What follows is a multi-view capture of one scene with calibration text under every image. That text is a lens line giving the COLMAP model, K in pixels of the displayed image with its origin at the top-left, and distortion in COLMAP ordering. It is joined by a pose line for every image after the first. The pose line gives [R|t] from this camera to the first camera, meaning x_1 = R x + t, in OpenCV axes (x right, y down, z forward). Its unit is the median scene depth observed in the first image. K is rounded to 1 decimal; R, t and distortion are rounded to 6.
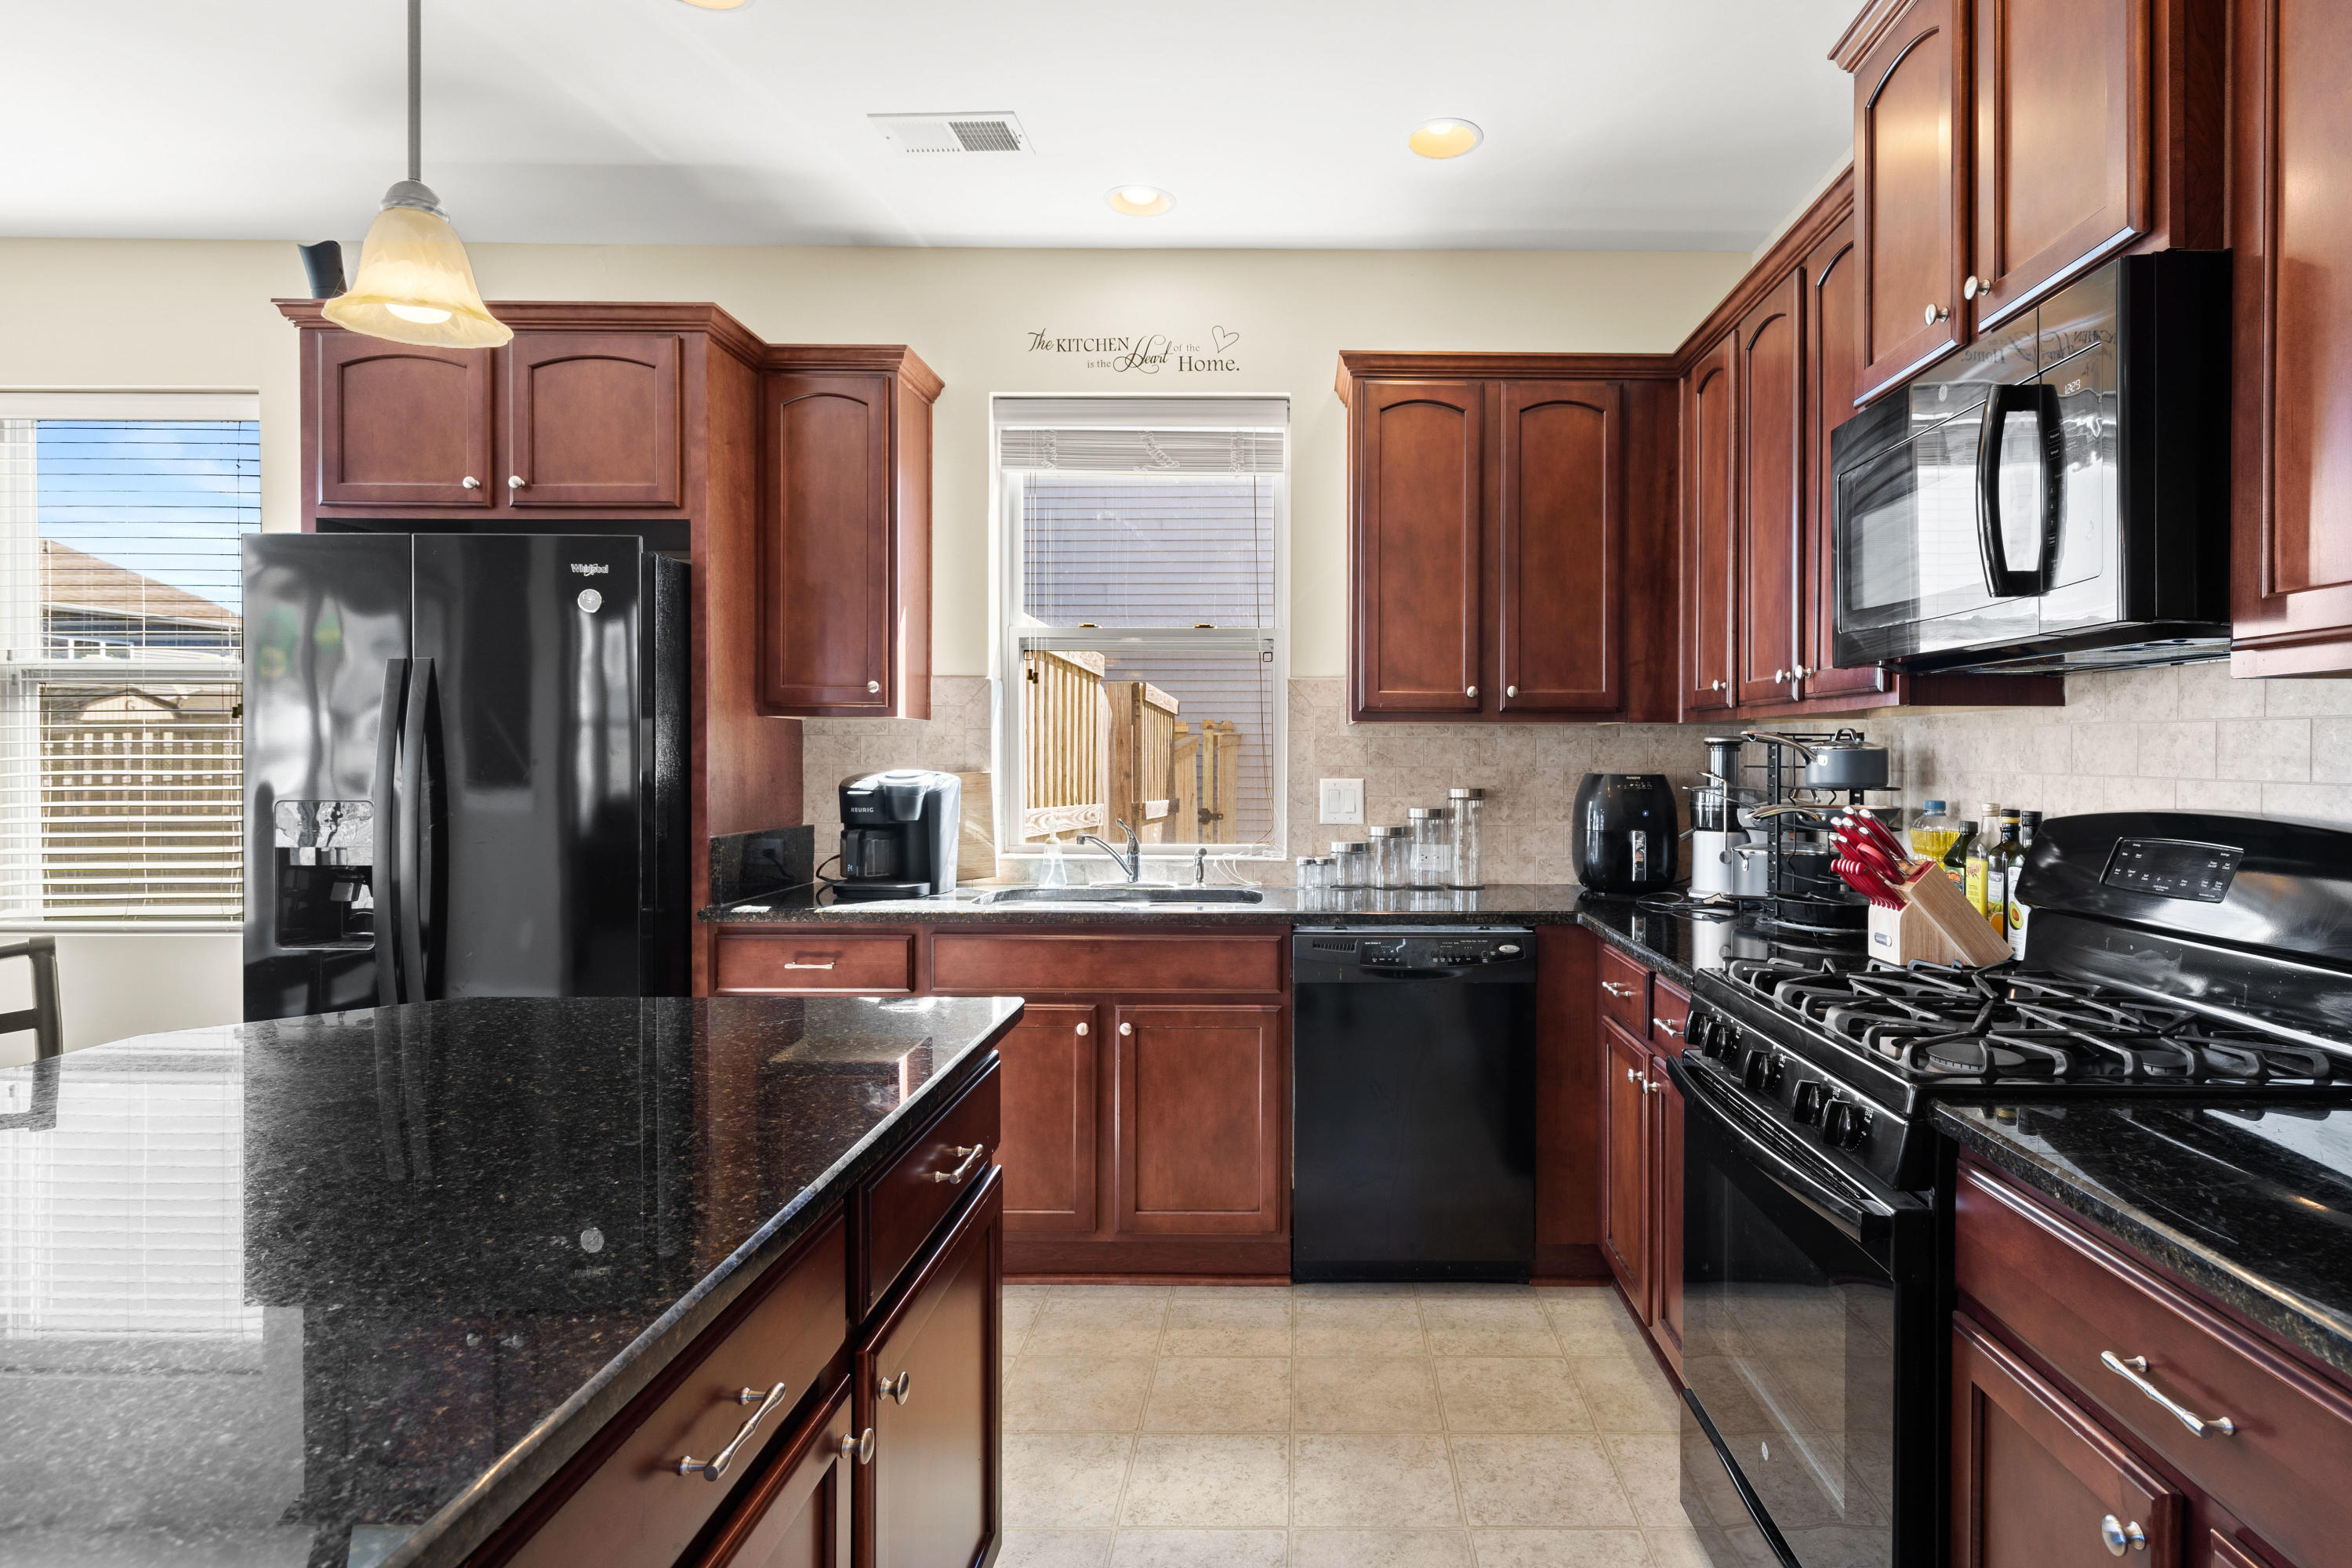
lens RADIAL K [[1259.6, 0, 1420.6], [0, 1259.6, 767.9], [0, 0, 1]] dist [0.001045, 0.000024]
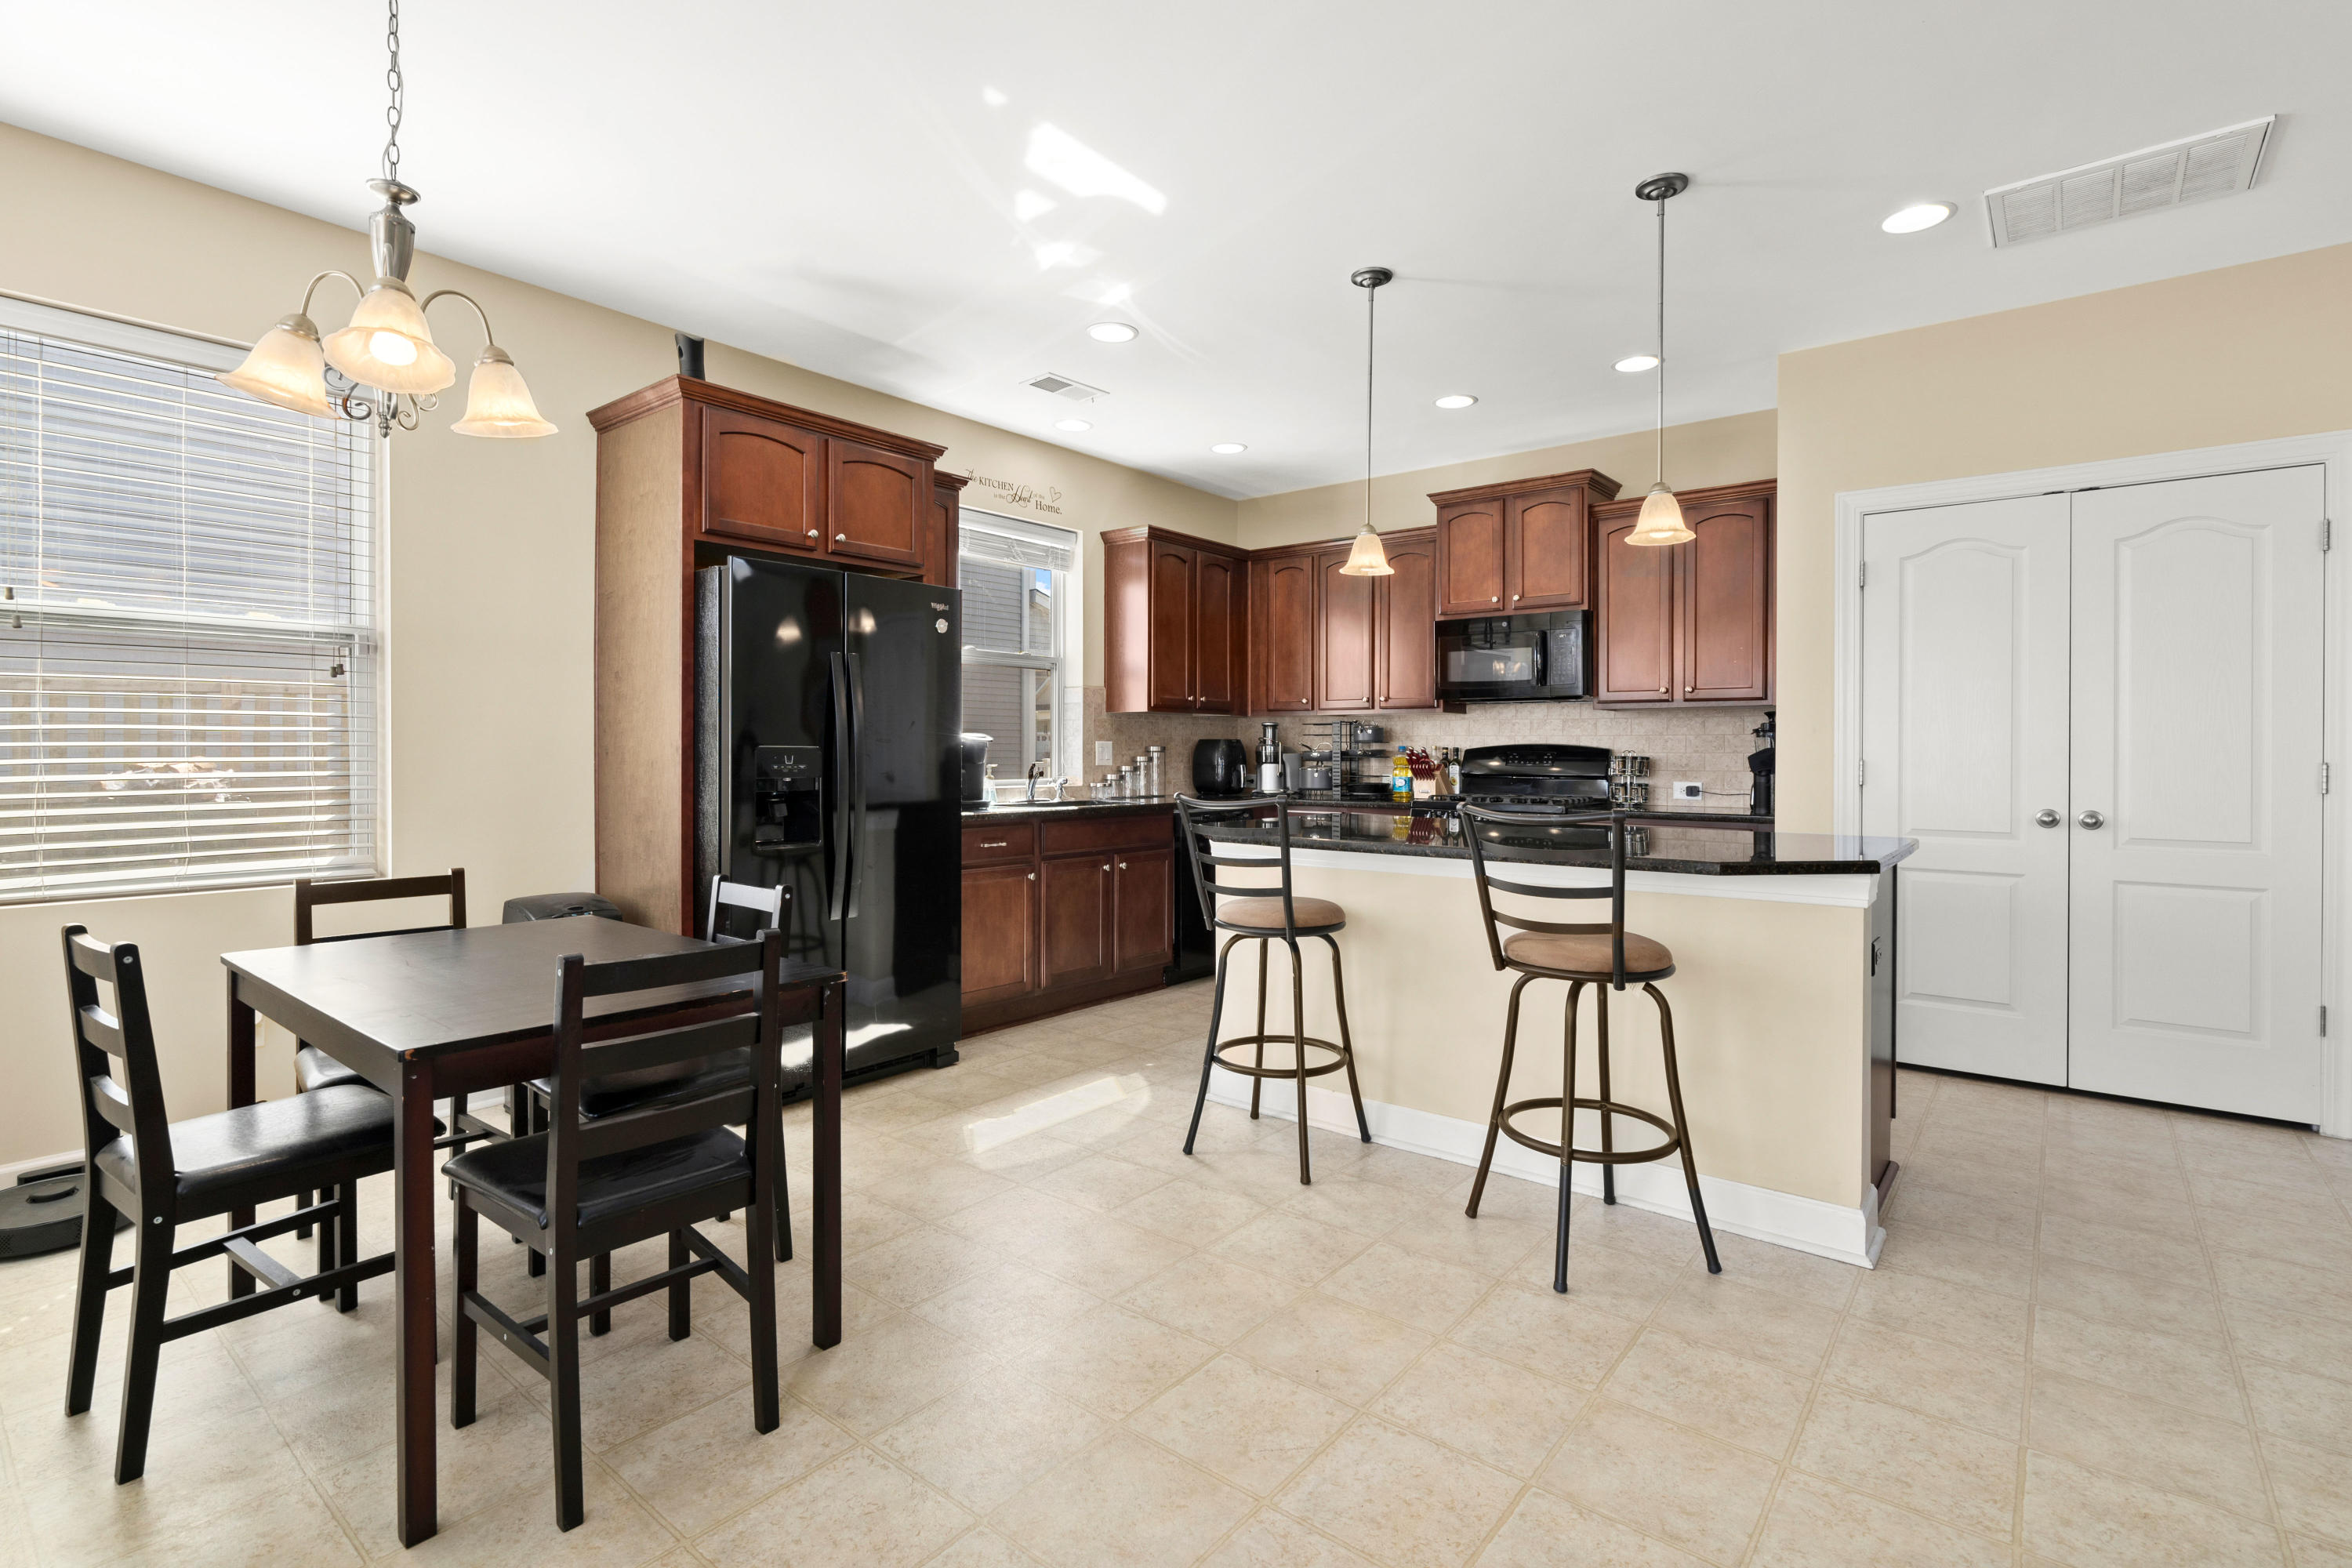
lens RADIAL K [[1071.5, 0, 1182.2], [0, 1071.5, 766.3], [0, 0, 1]] dist [-0.000276, 0.000610]
pose [[0.642700, -0.010686, 0.766043, -1.273084], [0.006835, 0.999943, 0.008214, 0.035111], [-0.766087, -0.000043, 0.642737, -0.122891]]
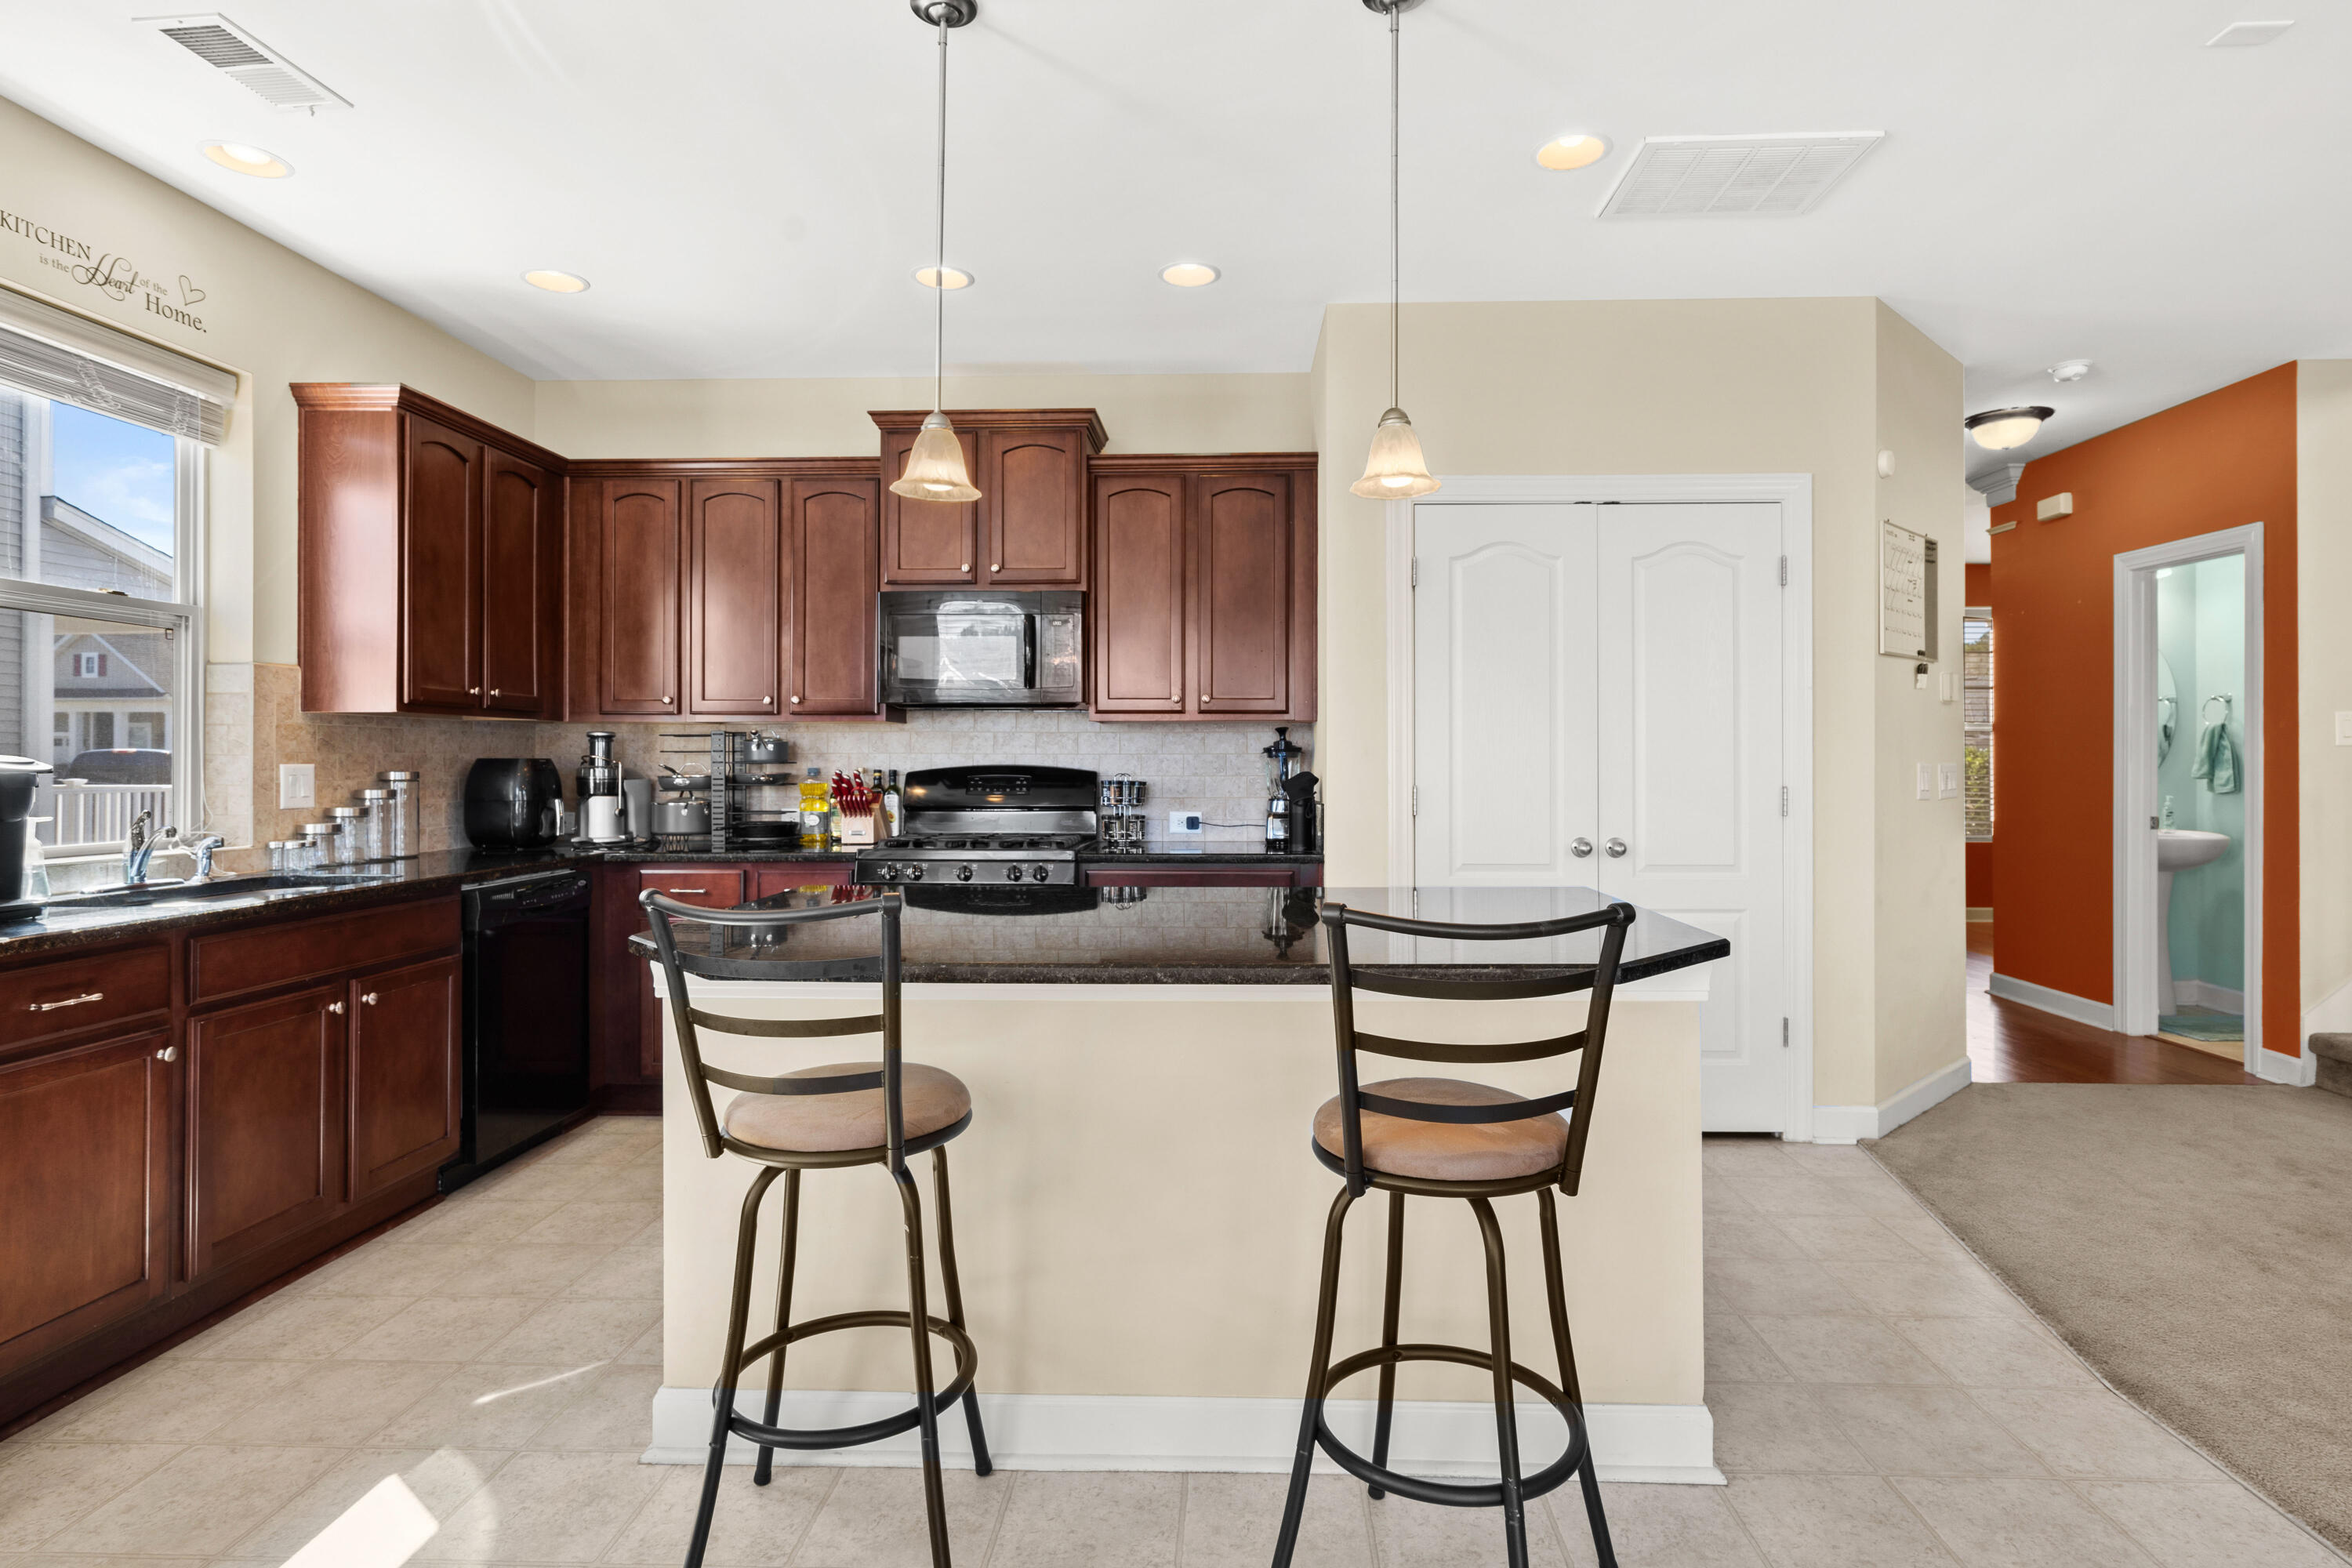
lens RADIAL K [[1203.2, 0, 1146.4], [0, 1203.2, 753.0], [0, 0, 1]] dist [0.002342, 0.002232]
pose [[0.074166, 0.003113, 0.997241, -1.044244], [0.011490, 0.999926, -0.003976, 0.011762], [-0.997180, 0.011753, 0.074125, 0.245334]]
